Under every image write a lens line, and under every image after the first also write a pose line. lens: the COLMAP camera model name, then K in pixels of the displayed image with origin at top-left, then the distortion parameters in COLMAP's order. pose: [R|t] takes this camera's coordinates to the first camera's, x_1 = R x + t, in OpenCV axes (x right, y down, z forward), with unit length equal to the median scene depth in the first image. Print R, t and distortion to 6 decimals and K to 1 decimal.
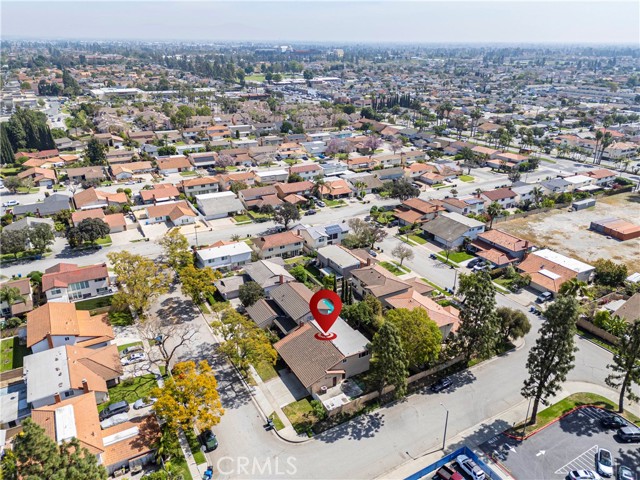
lens RADIAL K [[468.6, 0, 320.0], [0, 468.6, 240.0], [0, 0, 1]] dist [0.104822, -0.131342]
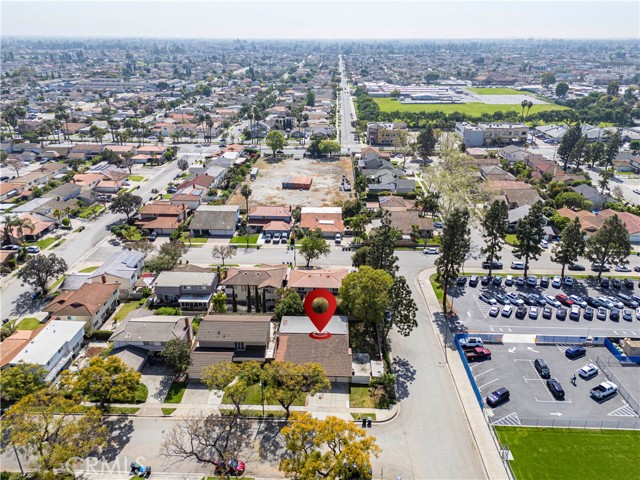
lens RADIAL K [[468.6, 0, 320.0], [0, 468.6, 240.0], [0, 0, 1]] dist [0.104822, -0.131342]
pose [[0.523654, -0.340017, 0.781137, -0.371054], [0.330094, 0.926256, 0.181898, -0.083266], [-0.785381, 0.162597, 0.597276, 0.190054]]
